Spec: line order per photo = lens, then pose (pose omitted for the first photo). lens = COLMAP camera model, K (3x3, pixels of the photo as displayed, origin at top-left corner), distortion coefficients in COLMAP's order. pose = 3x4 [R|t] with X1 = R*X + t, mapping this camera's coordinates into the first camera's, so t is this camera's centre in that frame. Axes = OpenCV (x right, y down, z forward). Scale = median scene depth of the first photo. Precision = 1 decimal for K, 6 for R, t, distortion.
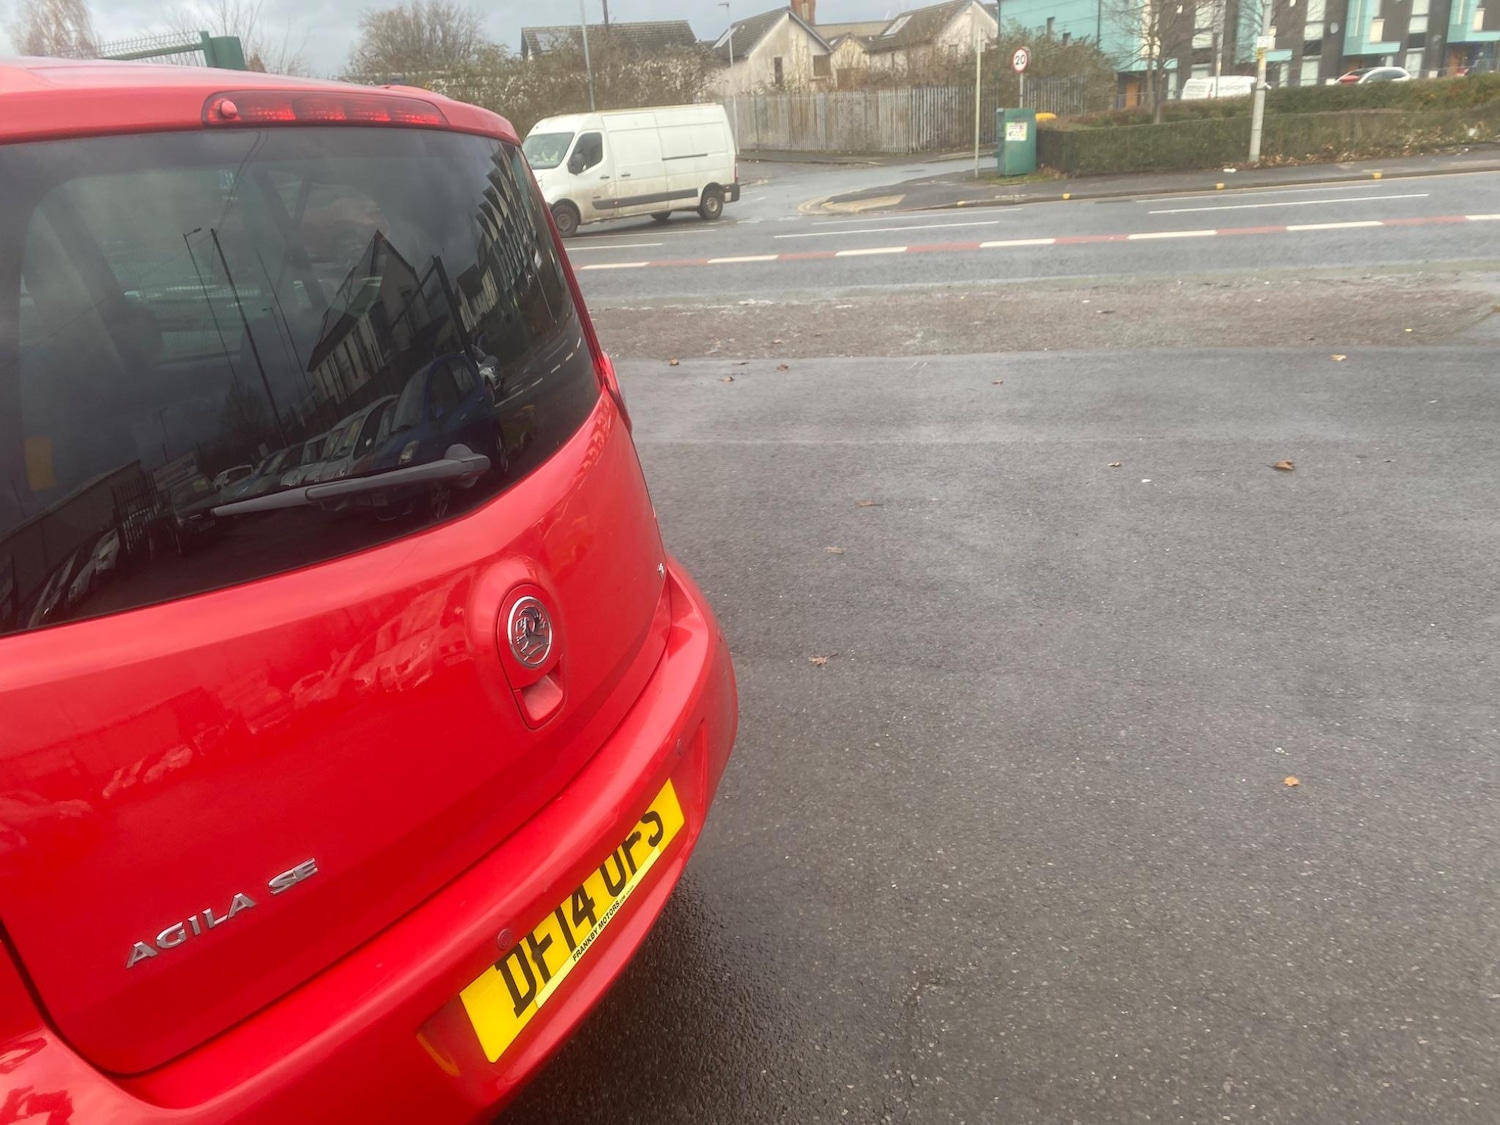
lens RADIAL K [[1119.6, 0, 757.4], [0, 1119.6, 568.4], [0, 0, 1]] dist [0.011274, 0.003877]
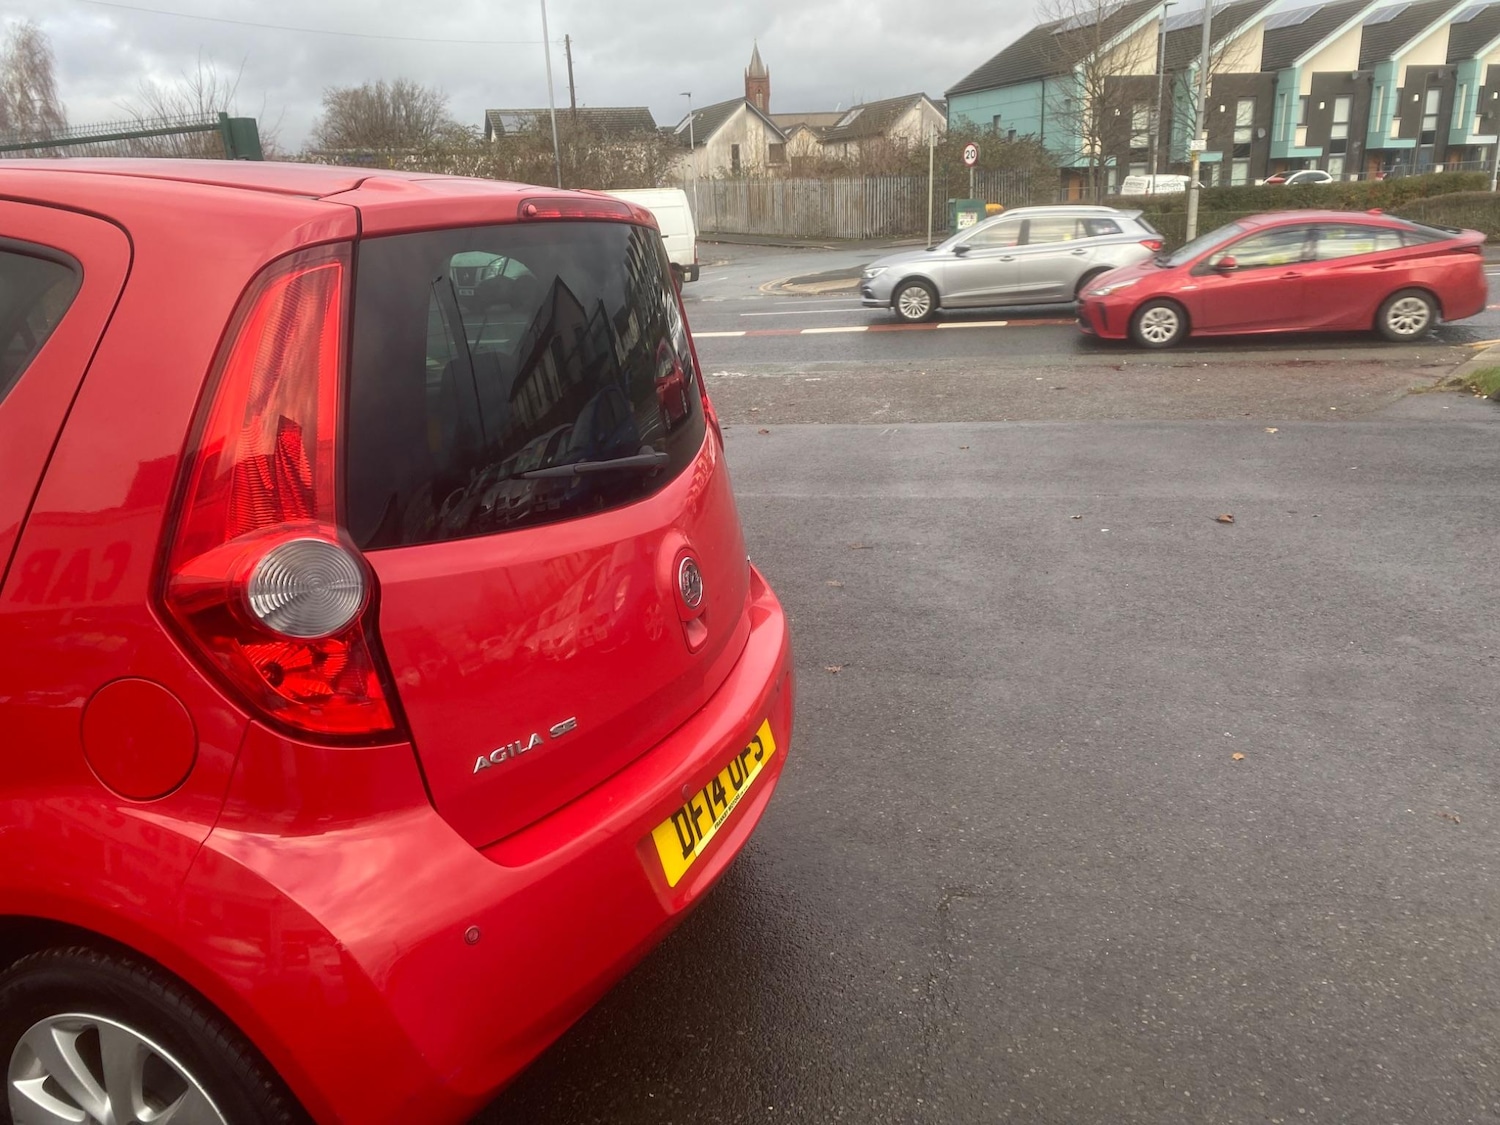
lens RADIAL K [[1116.2, 0, 750.3], [0, 1116.2, 563.8], [0, 0, 1]] dist [0.023737, -0.013822]
pose [[0.999194, 0.012704, 0.038079, -0.038111], [-0.010067, 0.997589, -0.068660, 0.026725], [-0.038860, 0.068221, 0.996913, -0.077248]]
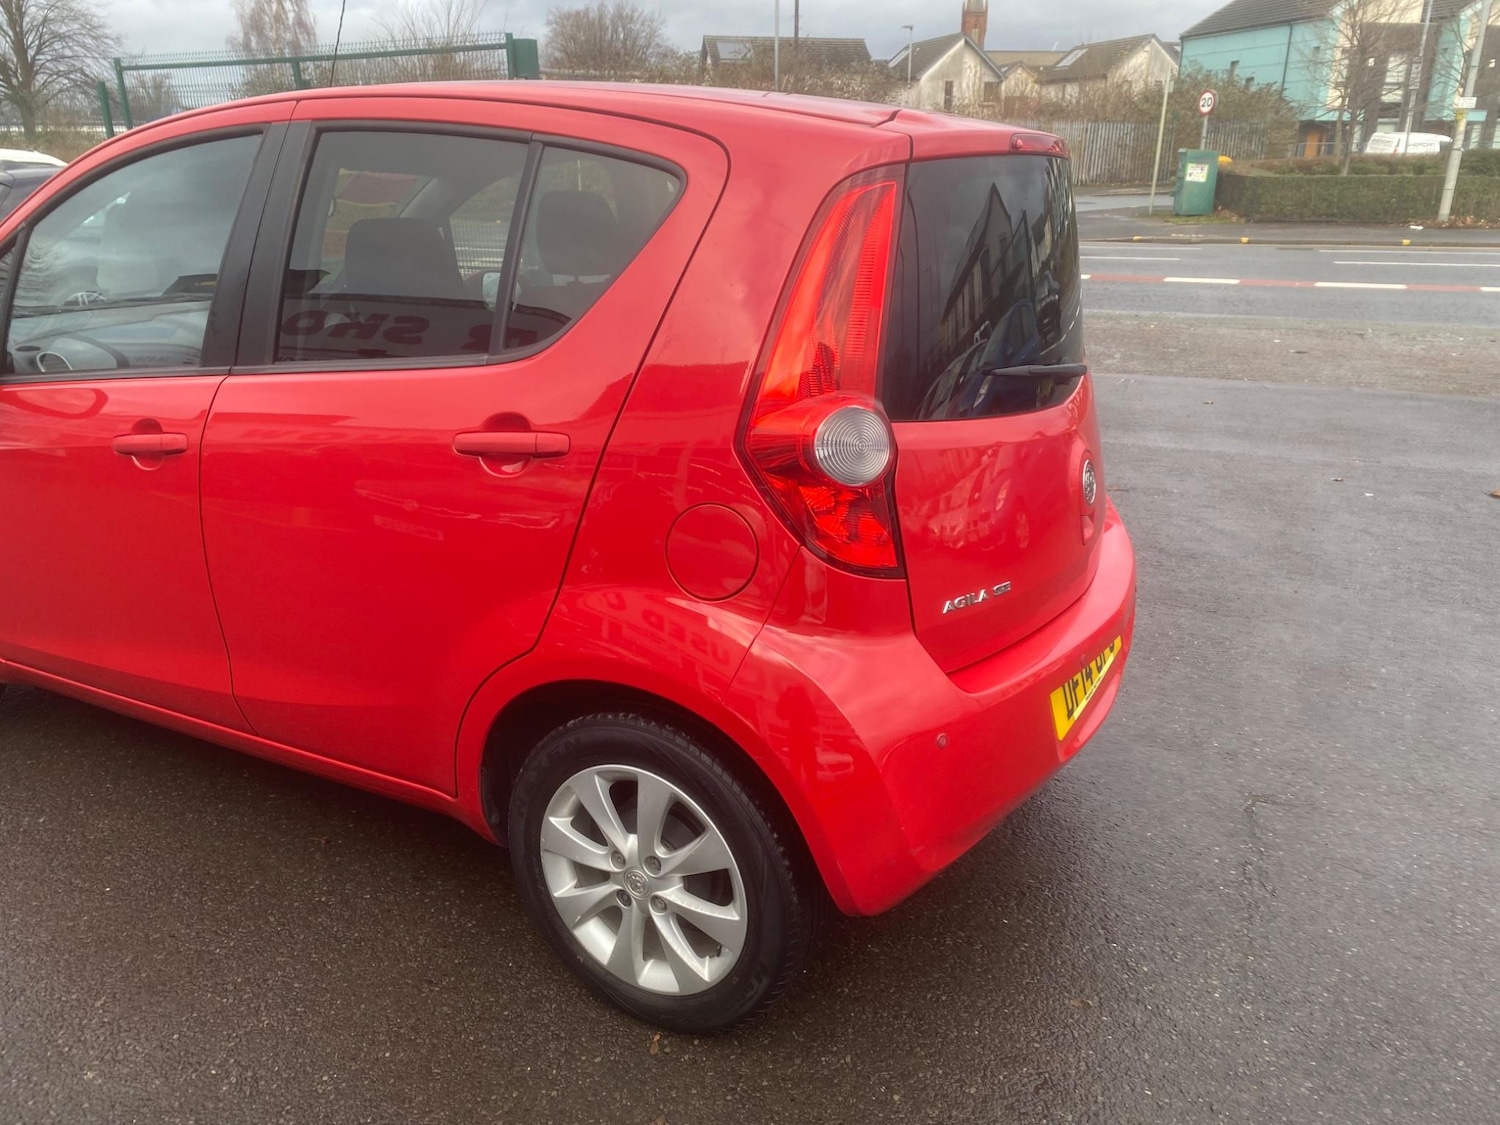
lens RADIAL K [[1119.4, 0, 767.9], [0, 1119.4, 548.9], [0, 0, 1]] dist [-0.005188, 0.028176]
pose [[0.989833, 0.108941, -0.091445, -0.102658], [-0.111224, 0.993589, -0.020233, 0.047841], [0.088655, 0.030198, 0.995605, -0.121609]]
